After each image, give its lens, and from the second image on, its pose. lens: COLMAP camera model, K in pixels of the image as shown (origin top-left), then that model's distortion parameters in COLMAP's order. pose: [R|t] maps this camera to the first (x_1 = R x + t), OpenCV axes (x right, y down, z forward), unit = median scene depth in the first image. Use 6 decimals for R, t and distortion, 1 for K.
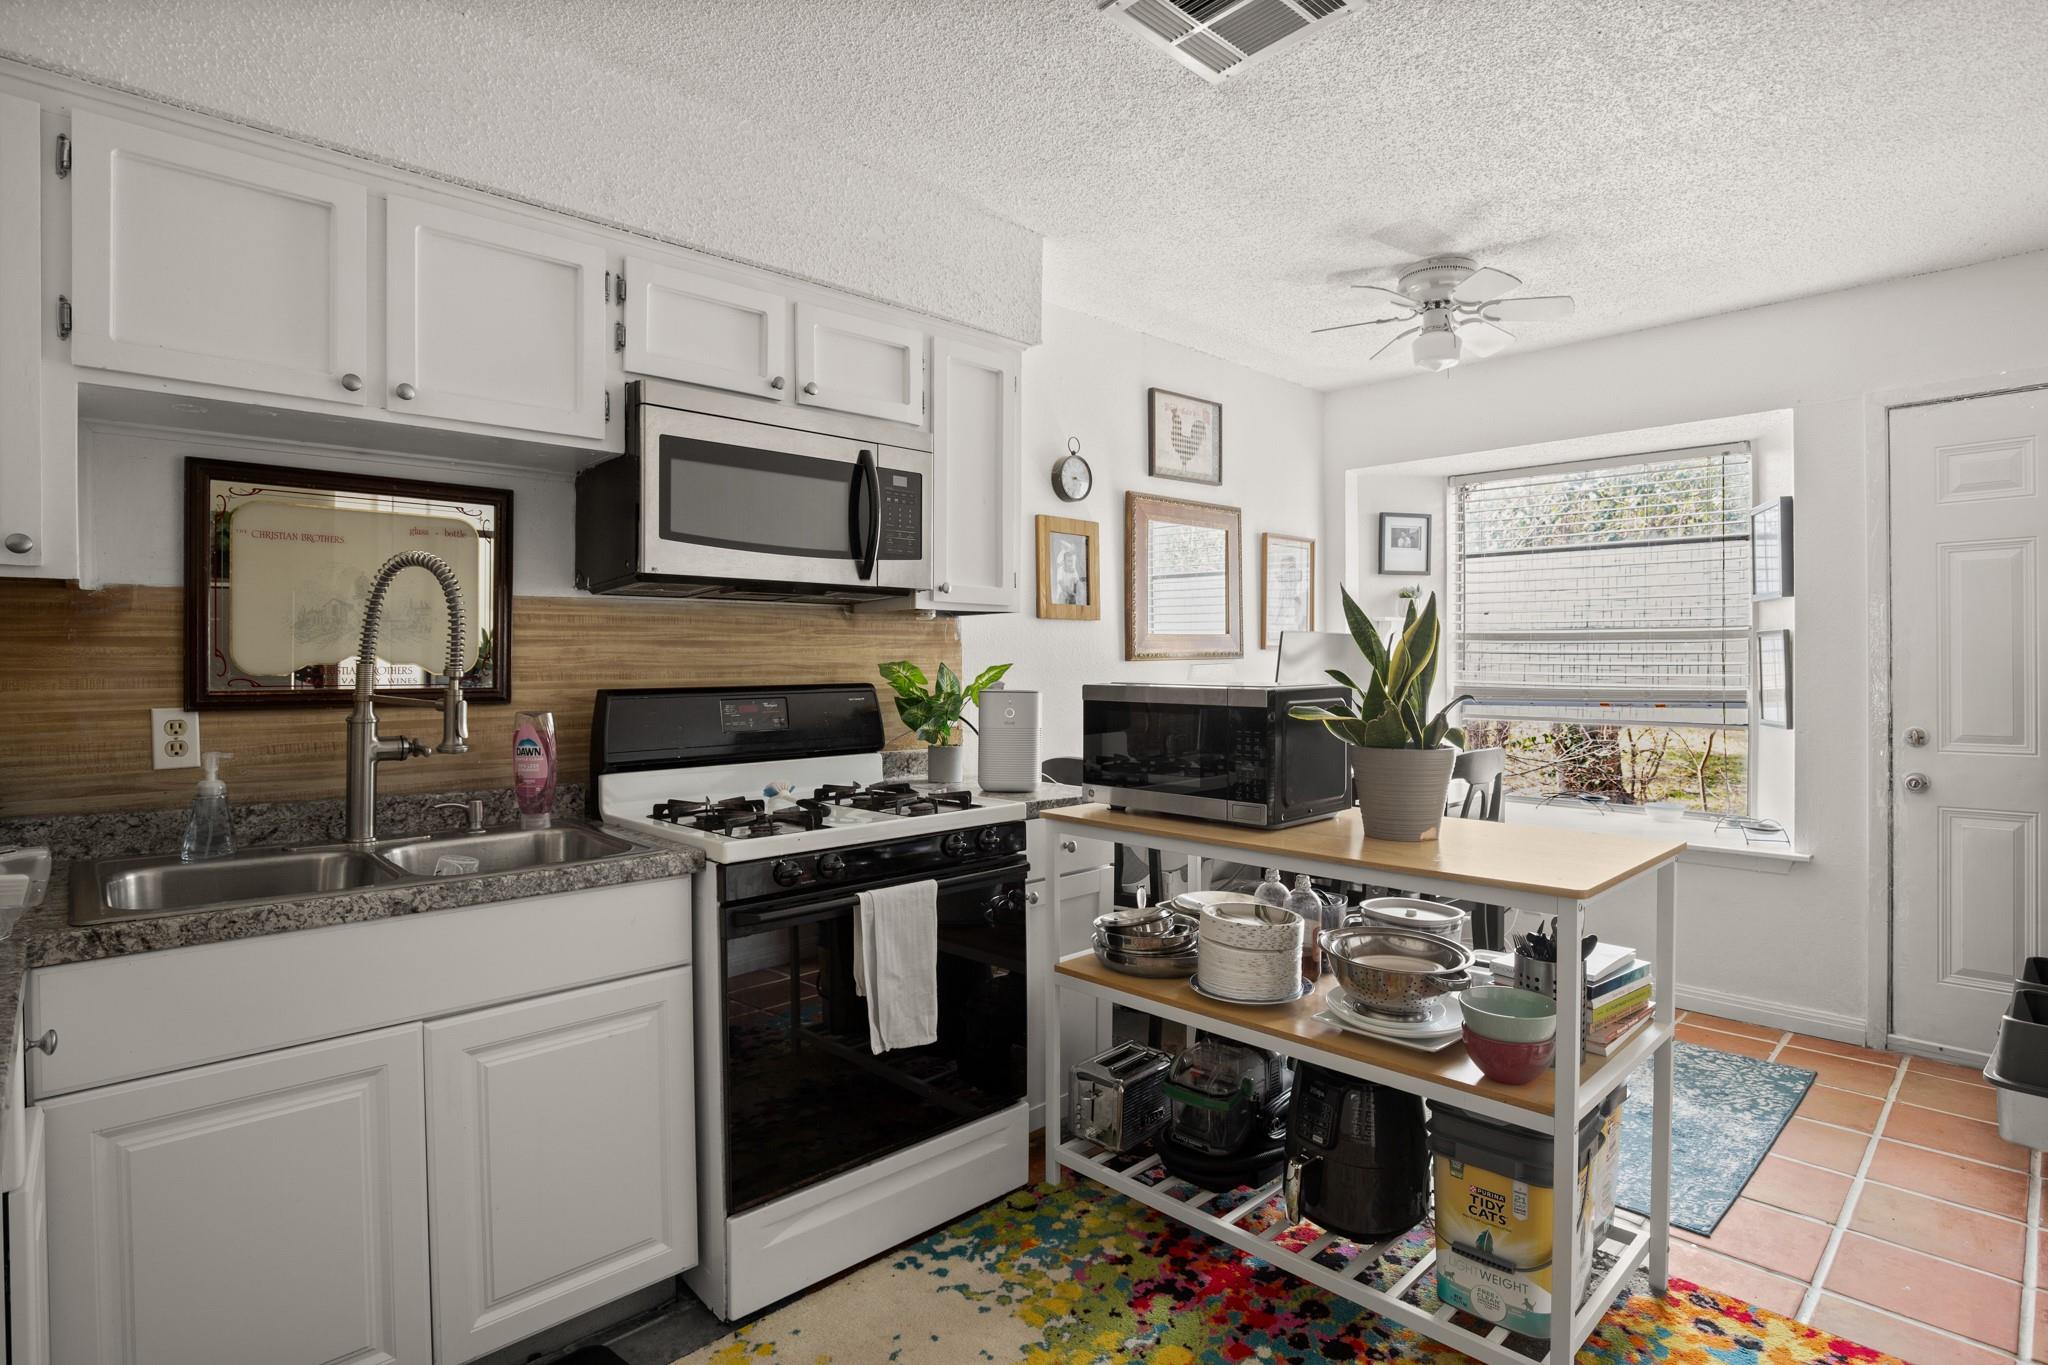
lens RADIAL K [[1072.4, 0, 1024.7], [0, 1072.4, 667.0], [0, 0, 1]] dist [-0.004685, -0.000694]
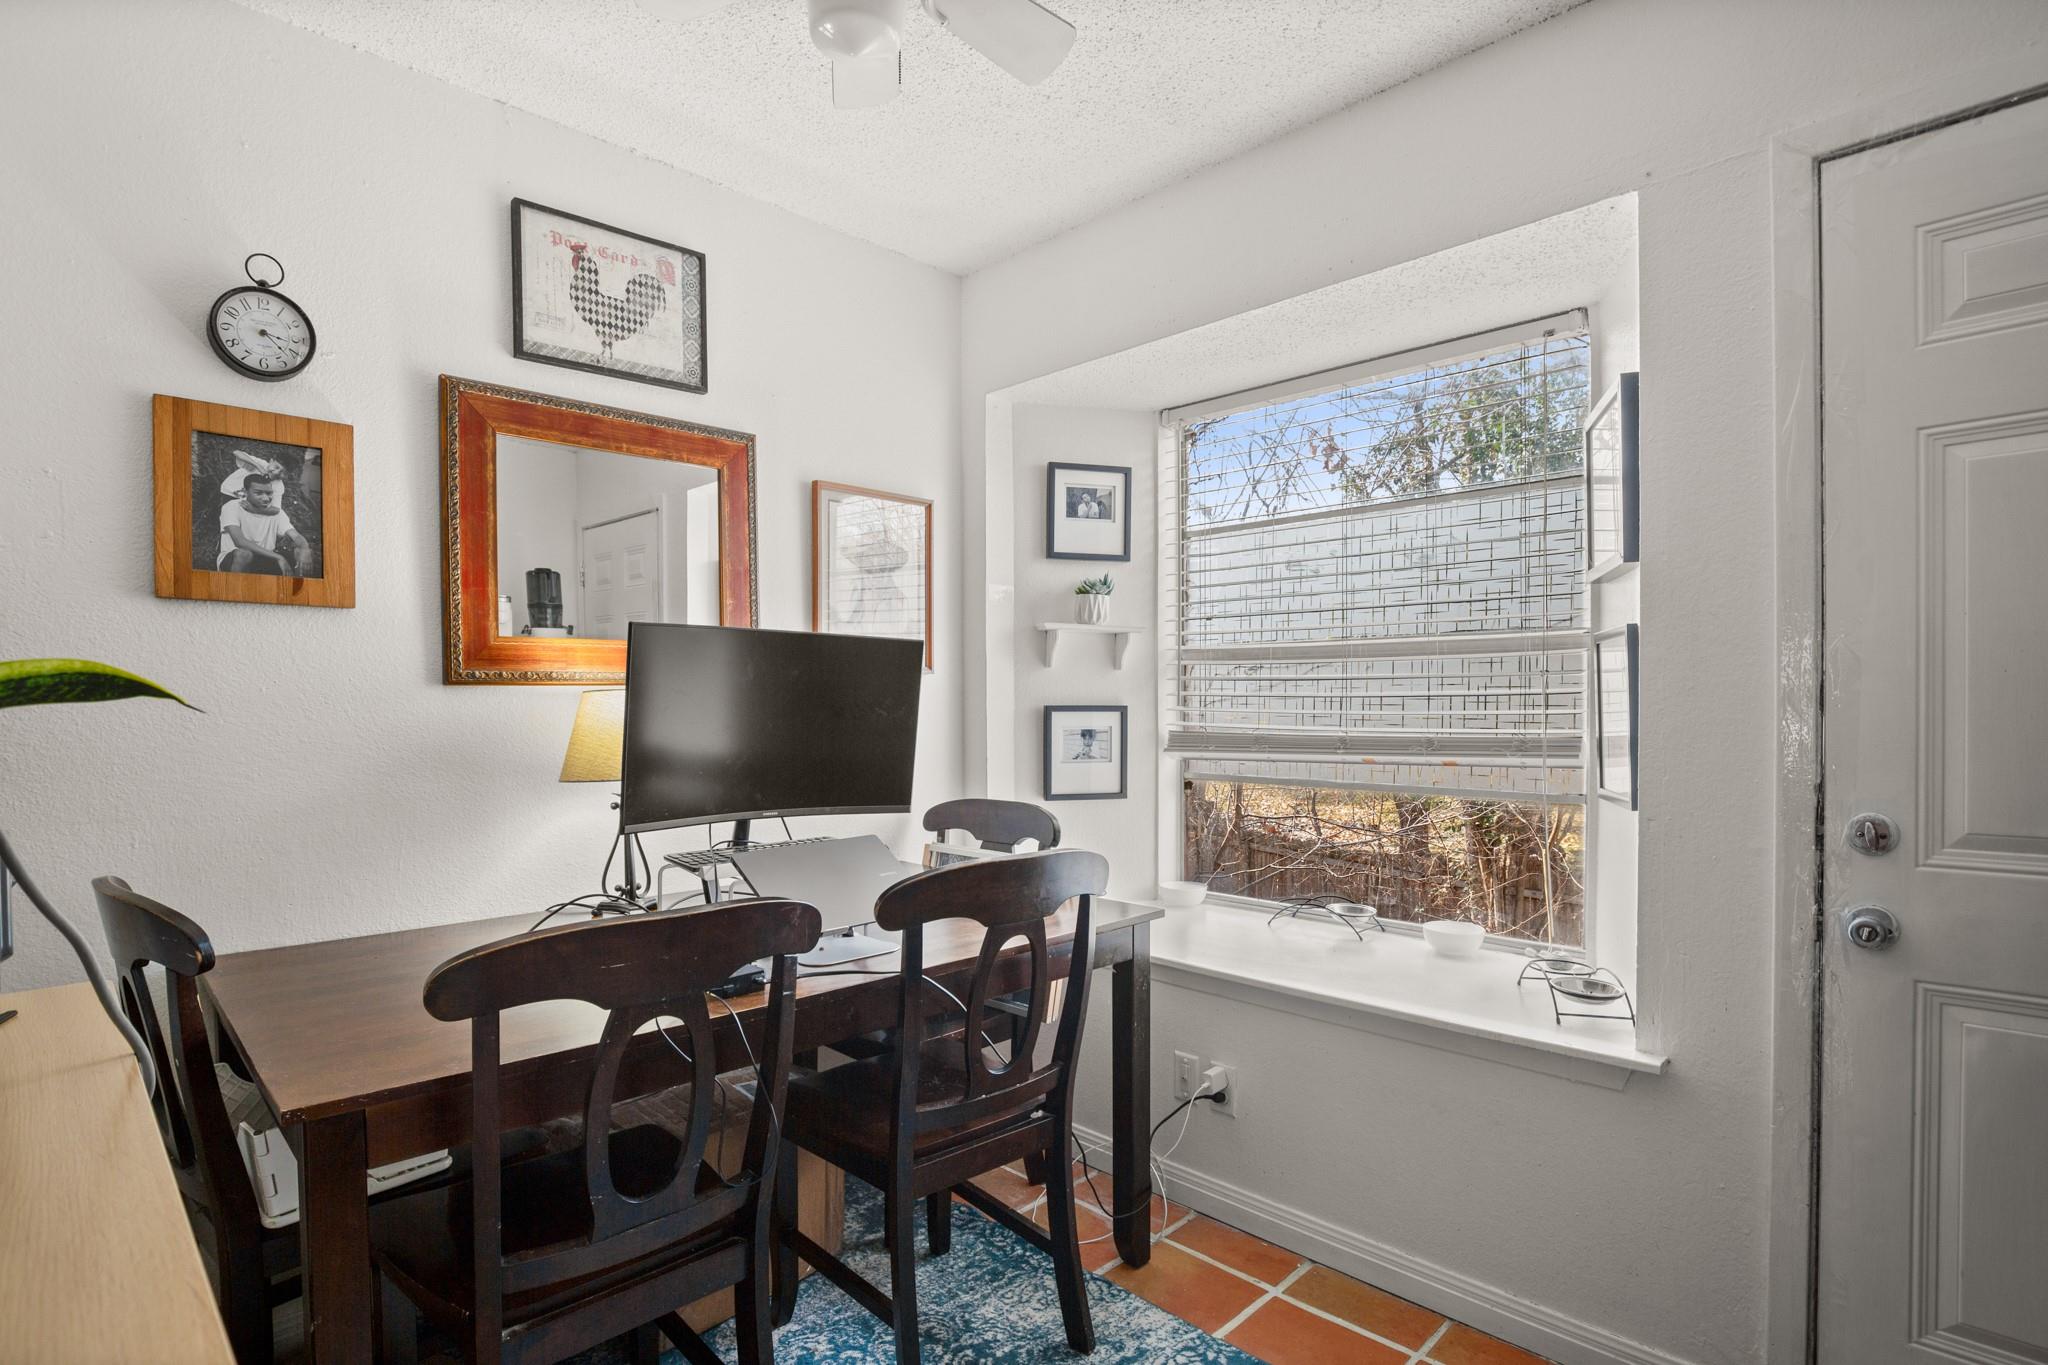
lens RADIAL K [[1017.9, 0, 1029.8], [0, 1017.9, 725.0], [0, 0, 1]] dist [-0.013118, 0.000853]
pose [[0.999938, -0.002054, 0.010907, 0.490213], [0.001918, 0.999921, 0.012440, 0.010451], [-0.010931, -0.012418, 0.999863, 0.599311]]
